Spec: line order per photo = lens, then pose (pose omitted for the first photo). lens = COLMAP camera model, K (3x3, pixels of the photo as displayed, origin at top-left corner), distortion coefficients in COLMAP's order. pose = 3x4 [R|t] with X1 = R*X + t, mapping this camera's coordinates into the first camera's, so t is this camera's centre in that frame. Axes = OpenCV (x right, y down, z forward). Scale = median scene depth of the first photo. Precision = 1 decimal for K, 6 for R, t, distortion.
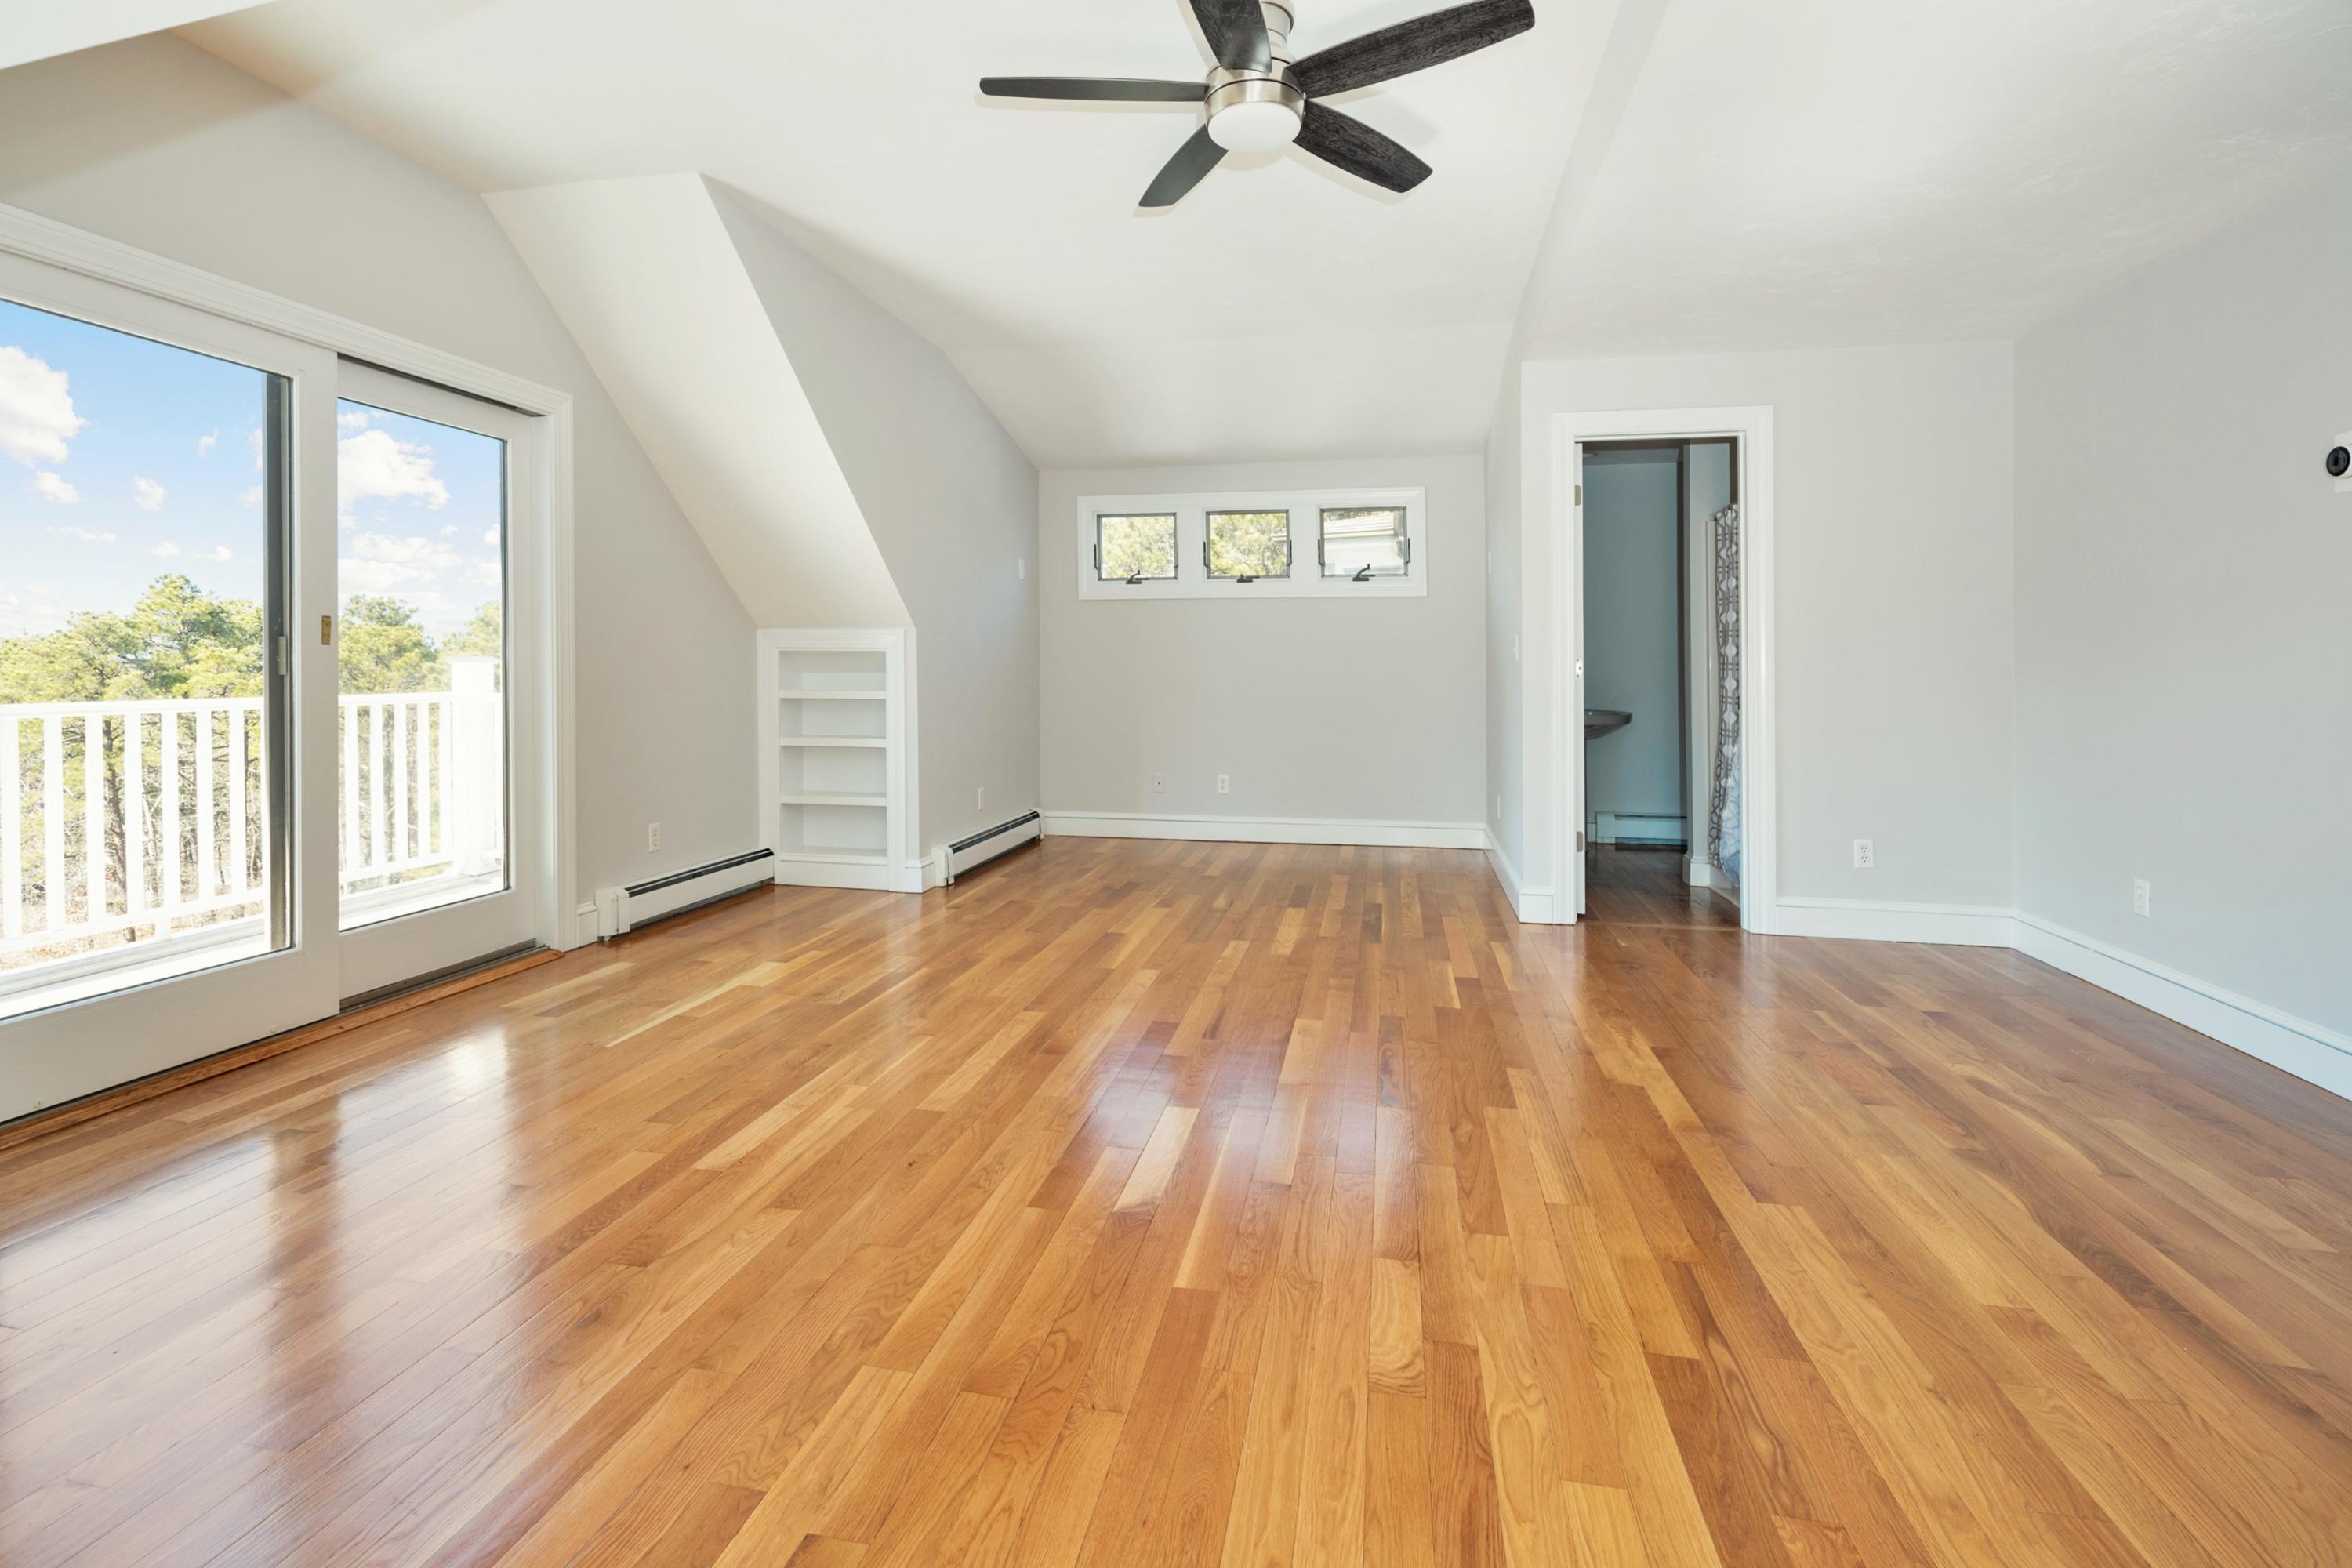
lens RADIAL K [[1096.8, 0, 1179.2], [0, 1096.8, 641.7], [0, 0, 1]] dist [0.000849, 0.000227]
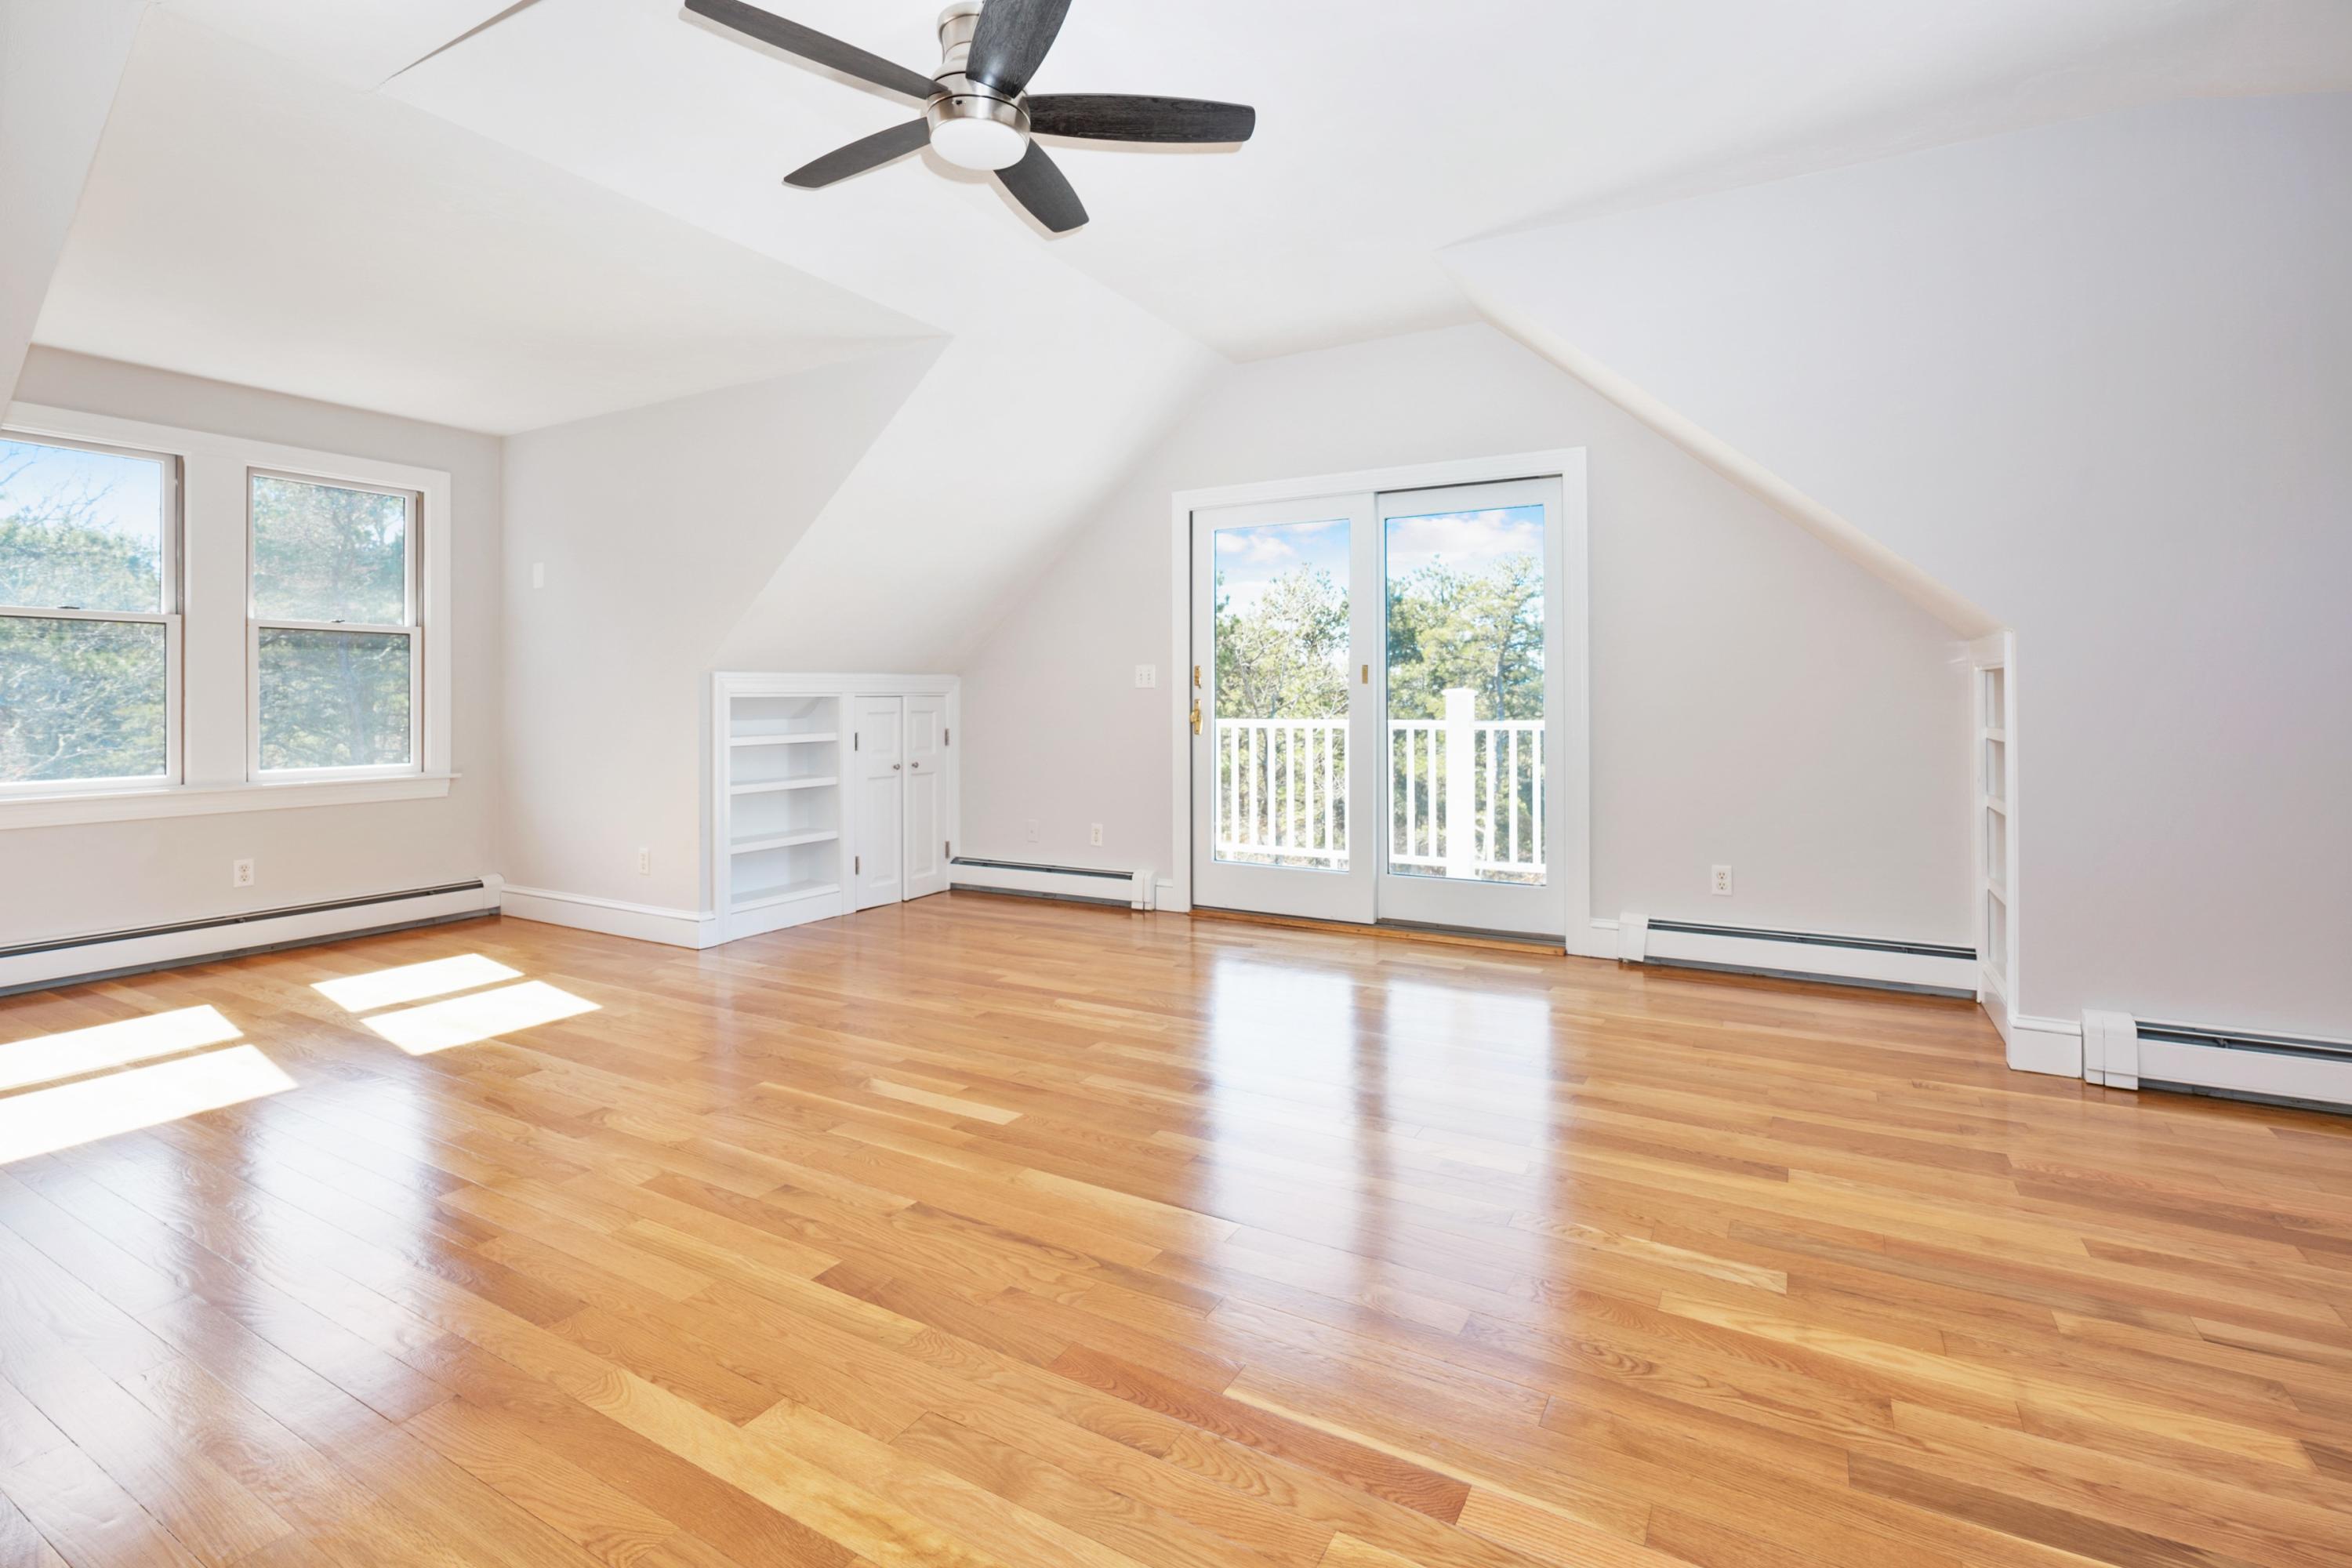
lens RADIAL K [[1111.0, 0, 1160.5], [0, 1111.0, 661.5], [0, 0, 1]] dist [-0.007883, 0.000056]
pose [[-0.339145, -0.039802, -0.939892, 0.926426], [0.024475, 0.998393, -0.051111, 0.052541], [0.940416, -0.040338, -0.337626, 1.458754]]
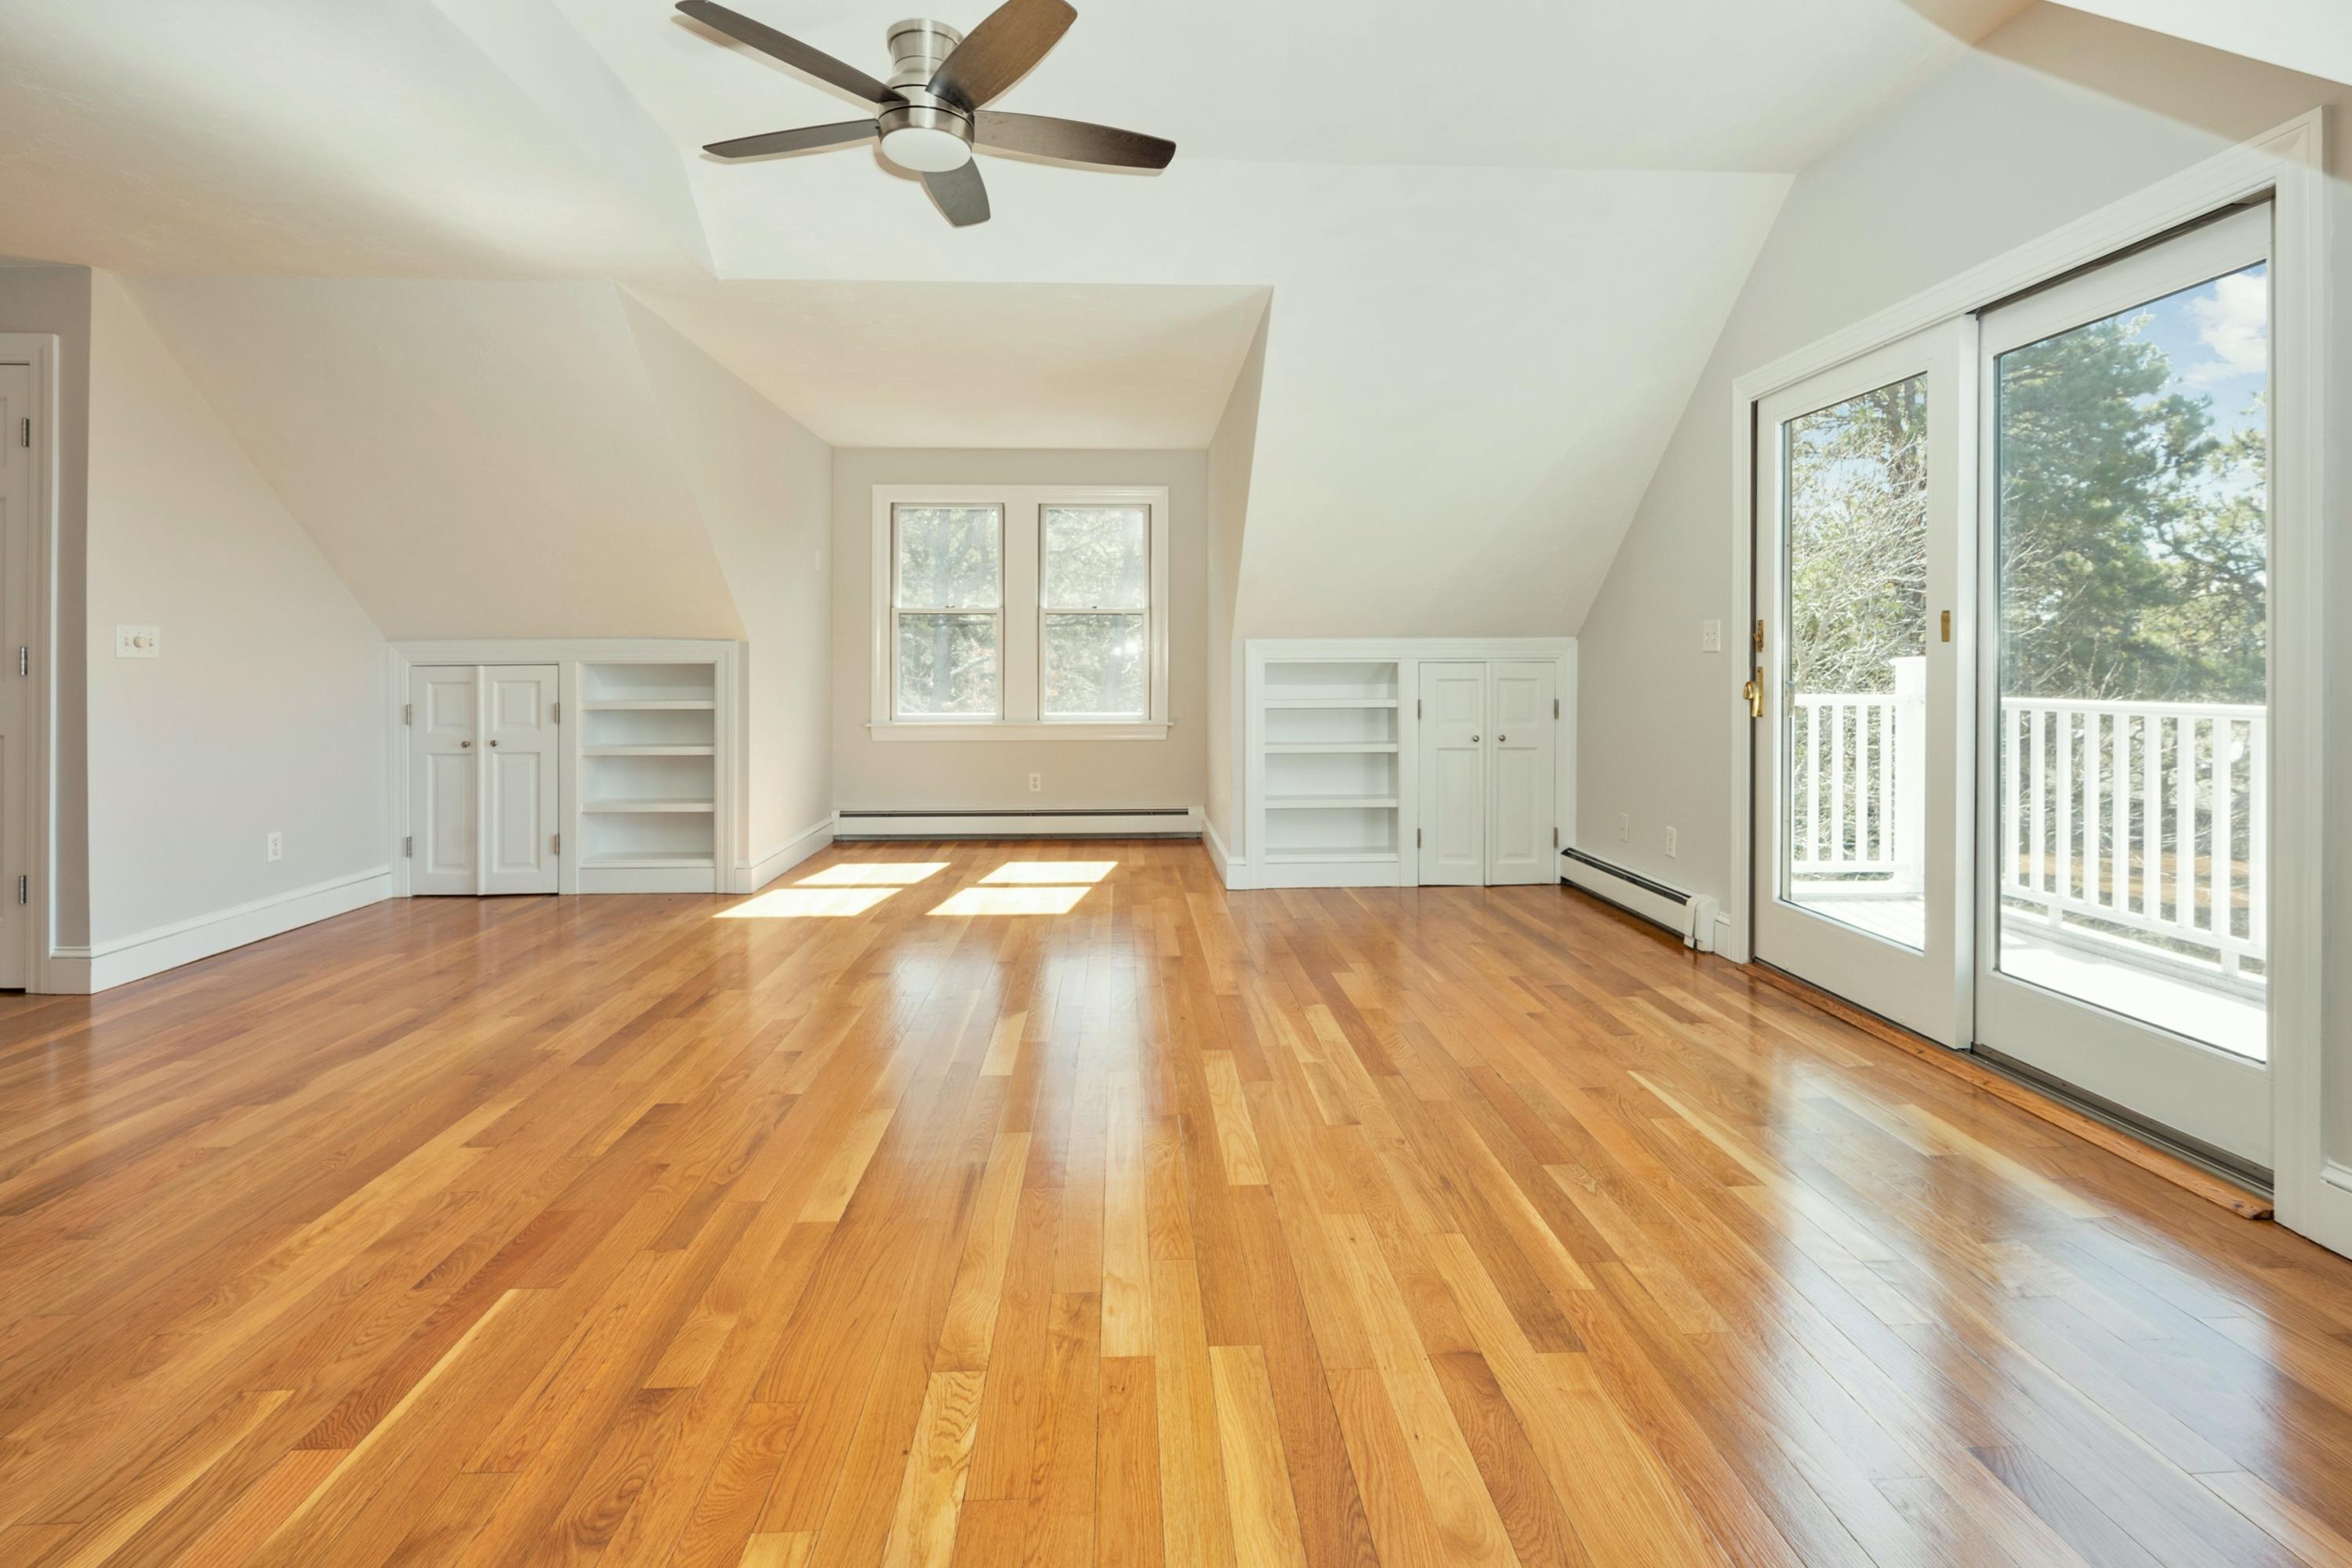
lens RADIAL K [[1111.0, 0, 1160.5], [0, 1111.0, 661.5], [0, 0, 1]] dist [-0.007883, 0.000056]
pose [[-0.974928, -0.012279, -0.222183, 0.092561], [-0.005861, 0.999547, -0.029522, 0.057375], [0.222445, -0.027480, -0.974558, 2.028287]]
